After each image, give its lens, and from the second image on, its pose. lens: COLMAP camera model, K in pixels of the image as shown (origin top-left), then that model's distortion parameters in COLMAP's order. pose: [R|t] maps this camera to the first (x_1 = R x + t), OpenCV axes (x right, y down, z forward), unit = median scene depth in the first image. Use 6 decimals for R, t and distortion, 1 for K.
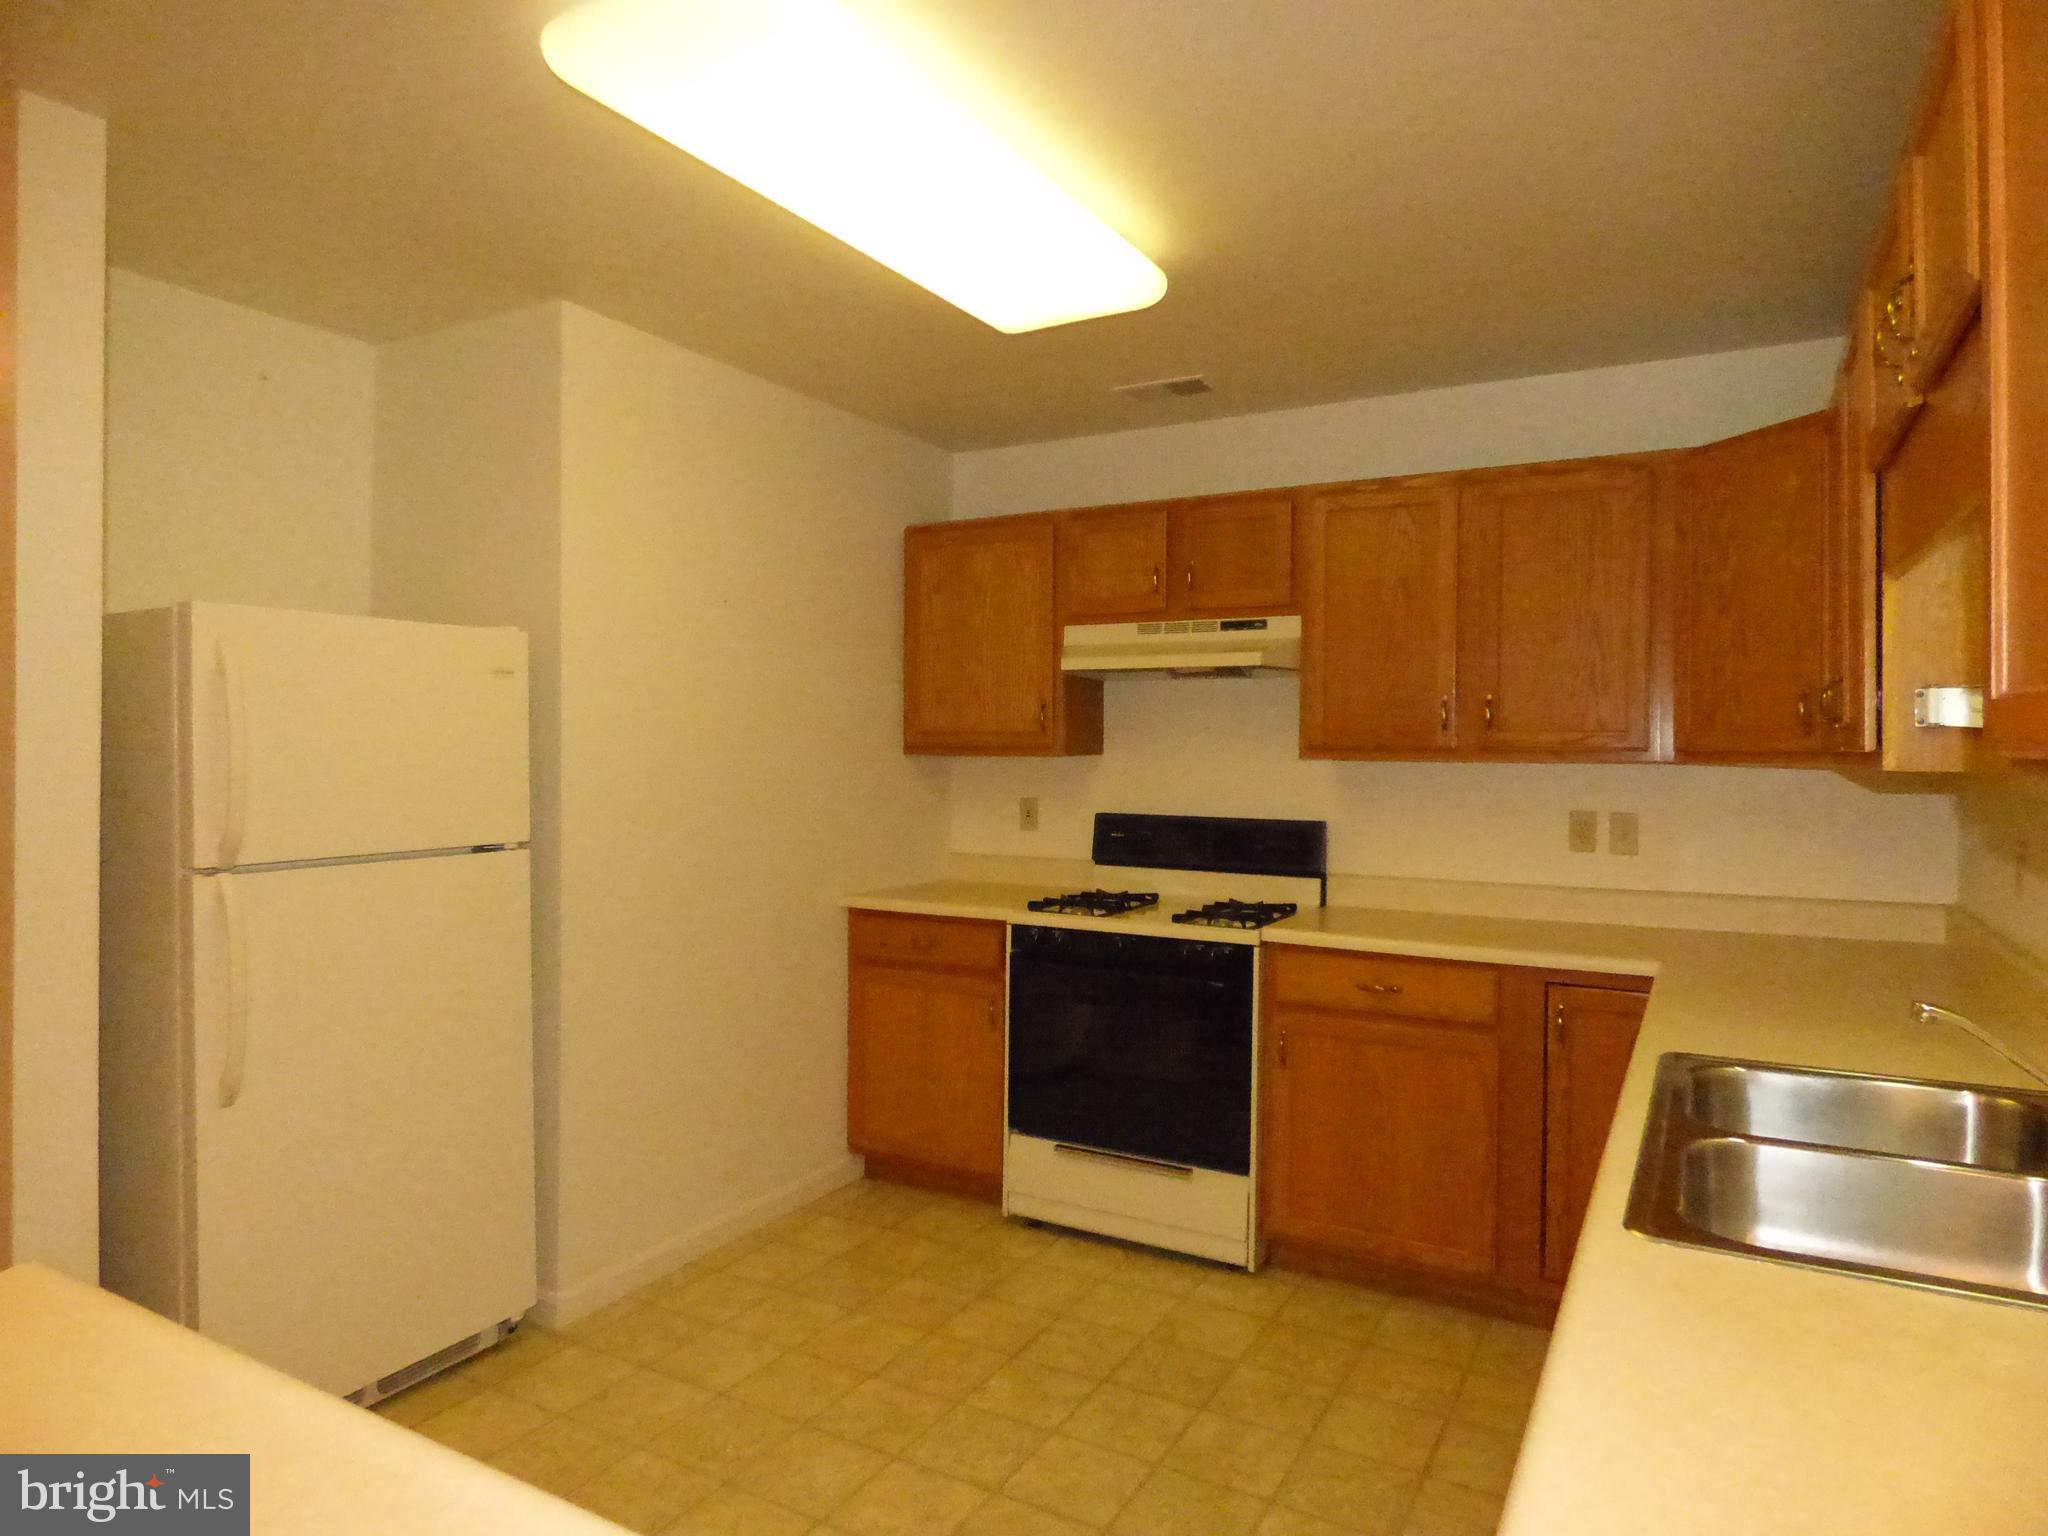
lens RADIAL K [[1235.0, 0, 1024.0], [0, 1235.0, 768.0], [0, 0, 1]] dist [0.004740, 0.001542]
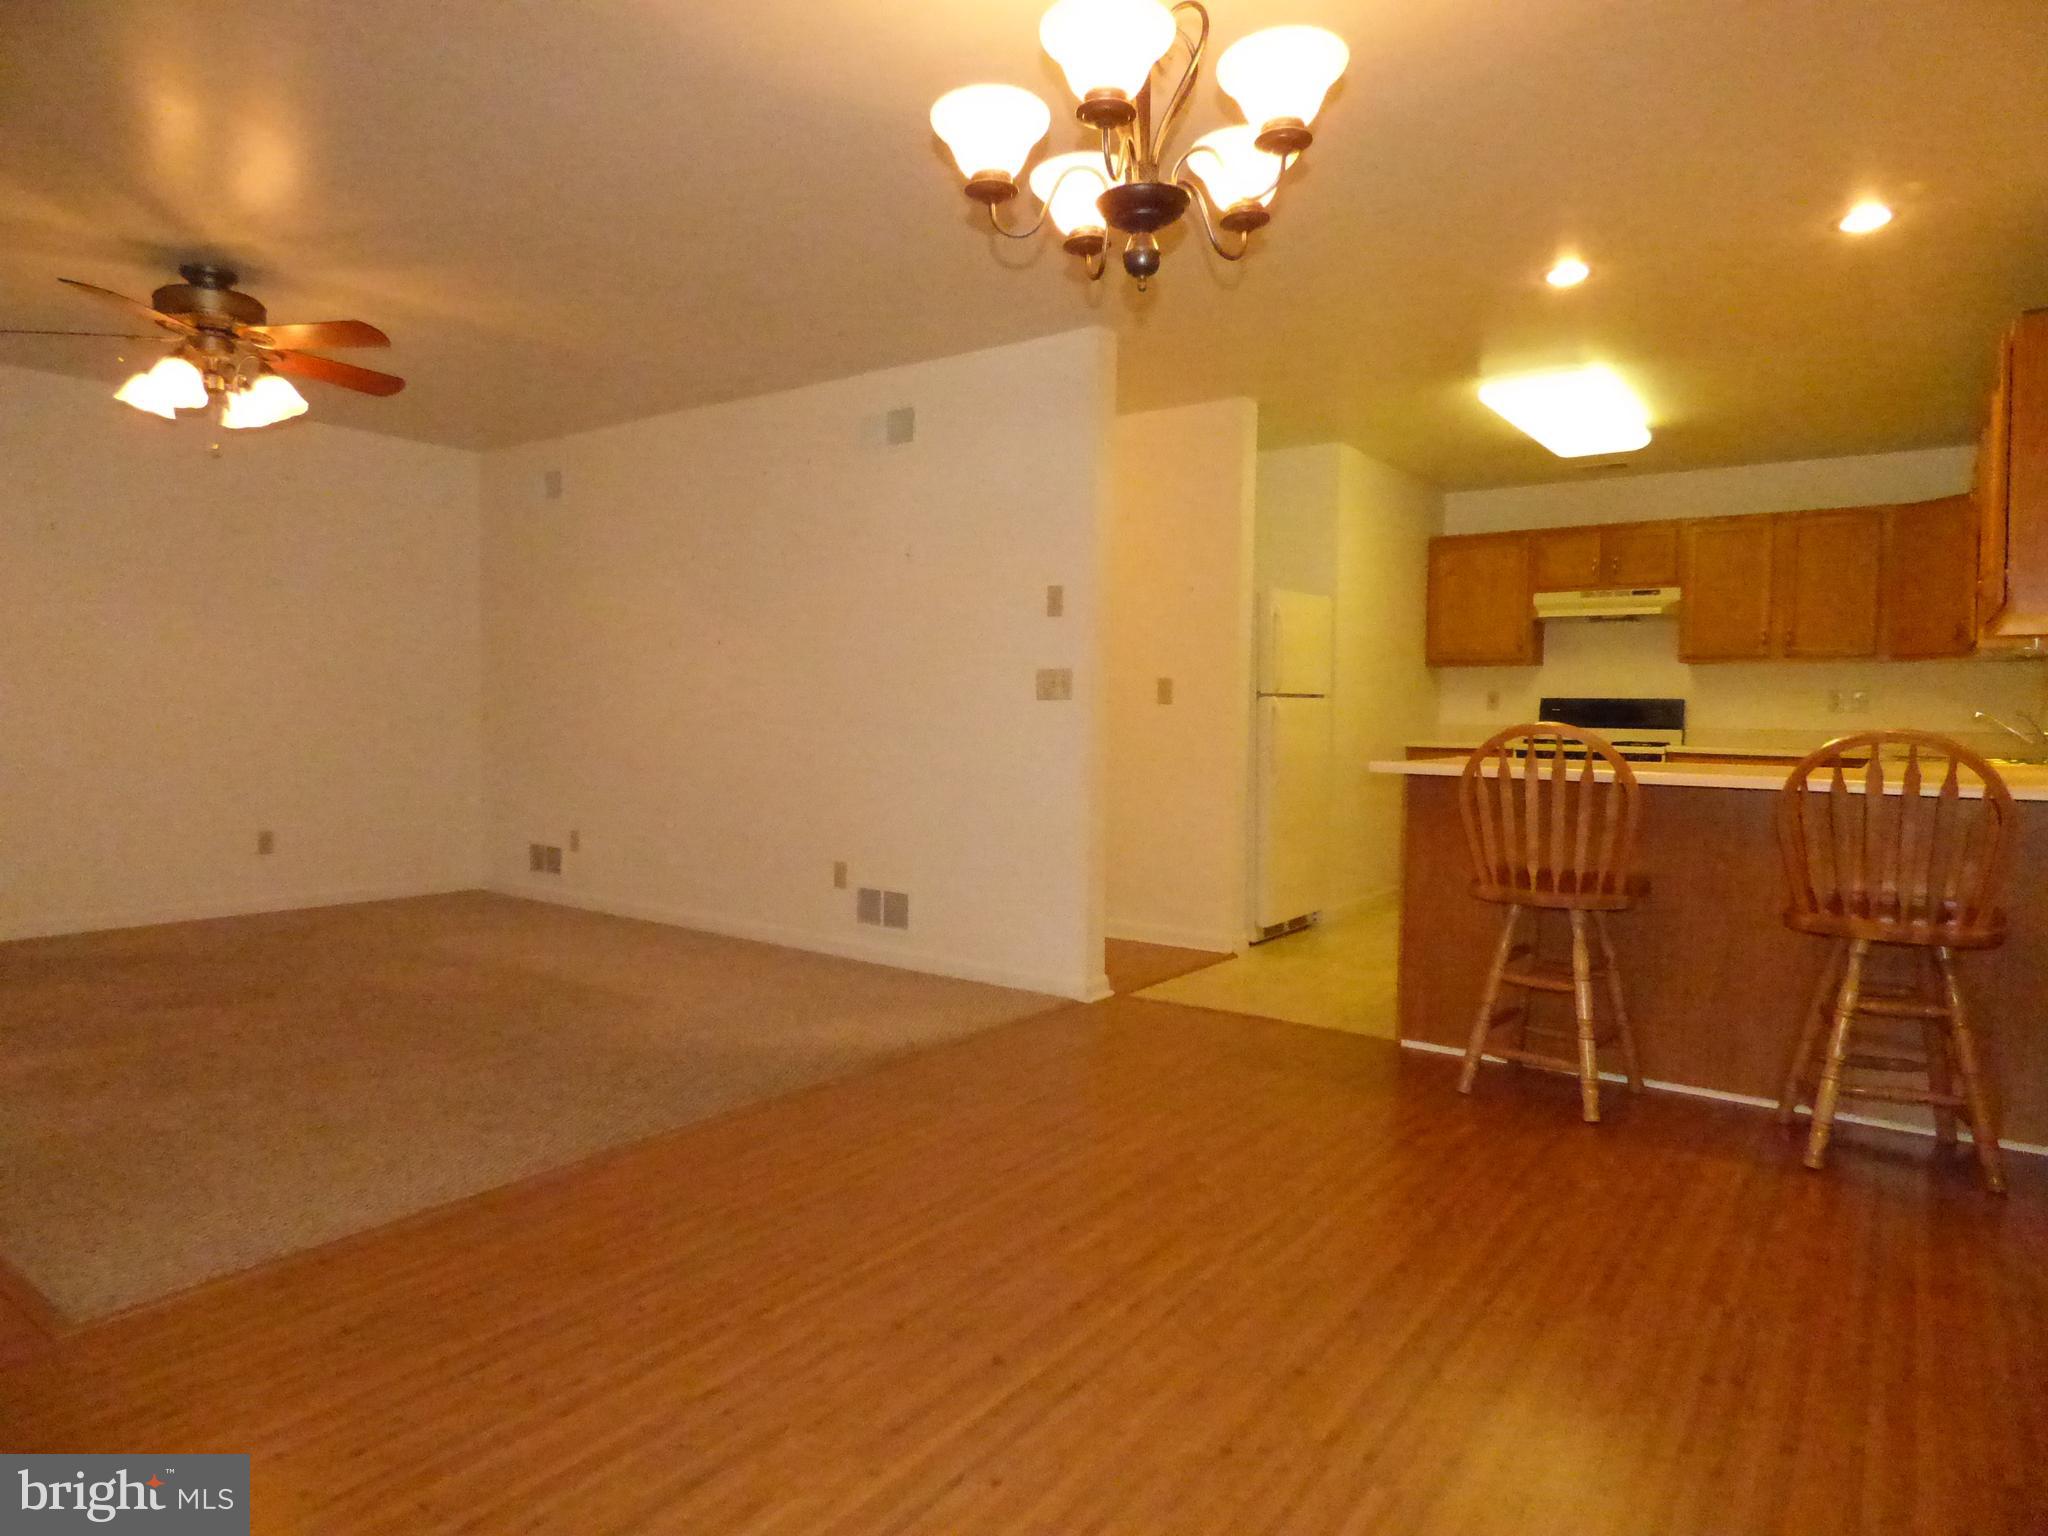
lens RADIAL K [[1235.0, 0, 1024.0], [0, 1235.0, 768.0], [0, 0, 1]] dist [0.004740, 0.001542]
pose [[0.992559, 0.011734, -0.121196, -0.532642], [-0.008456, 0.999585, 0.027526, 0.107757], [0.121468, -0.026296, 0.992247, -0.993144]]
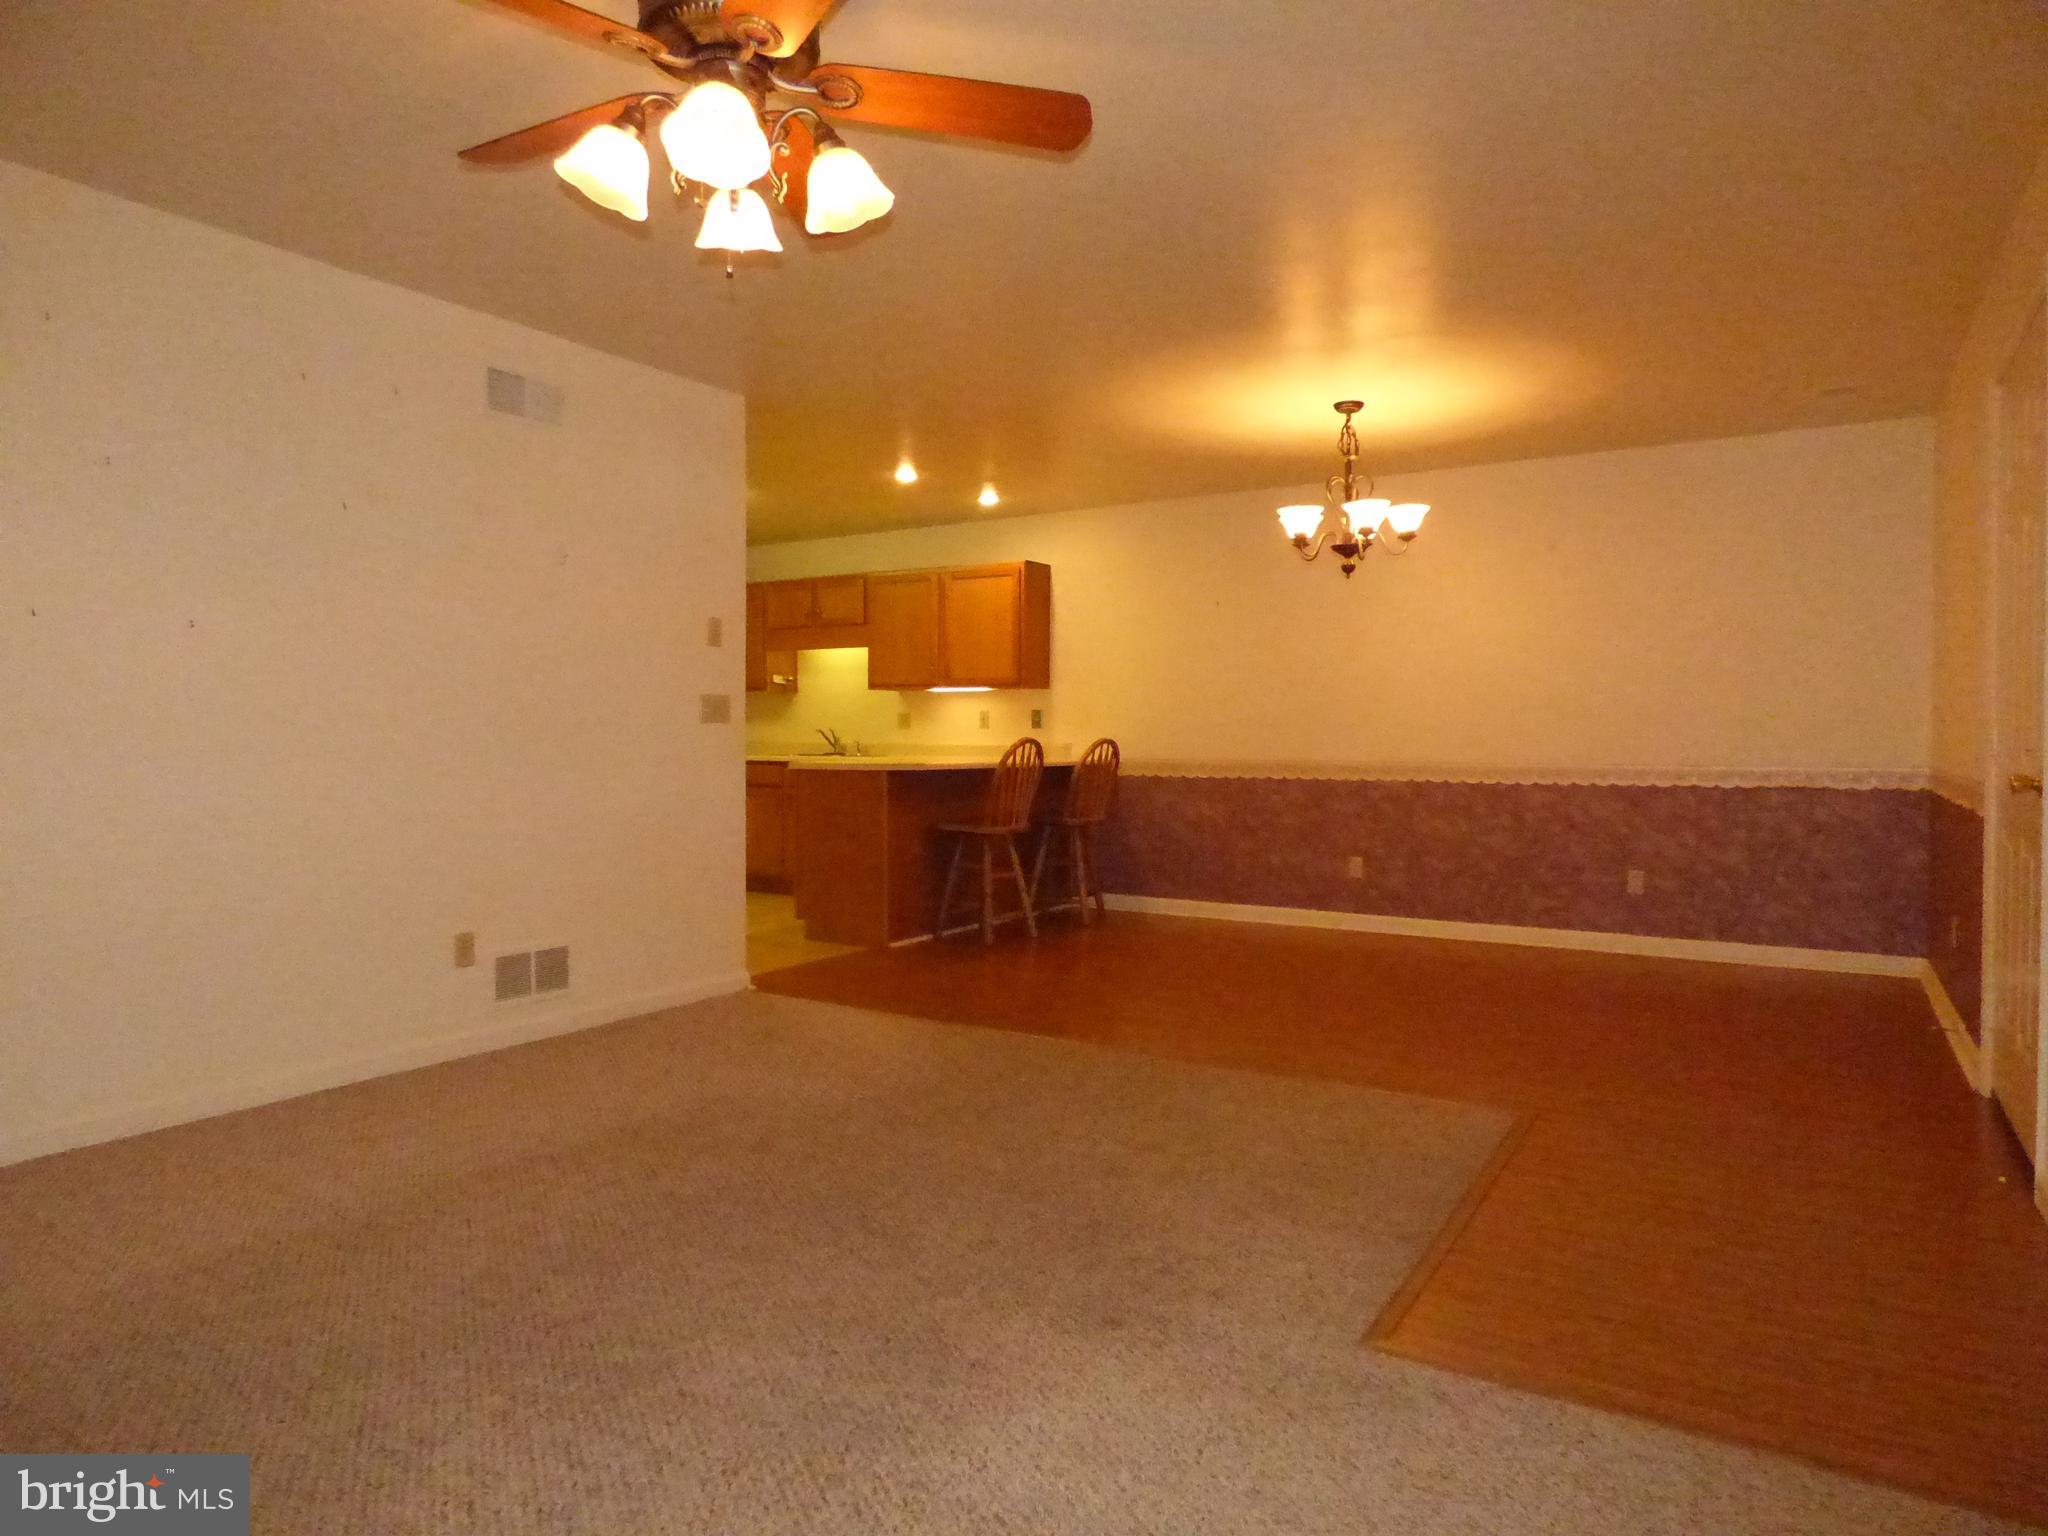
lens RADIAL K [[1235.0, 0, 1024.0], [0, 1235.0, 768.0], [0, 0, 1]] dist [0.004740, 0.001542]
pose [[0.054765, -0.032311, 0.997976, -2.056884], [0.017111, 0.999360, 0.031416, 0.083753], [-0.998353, 0.015356, 0.055283, -0.120931]]
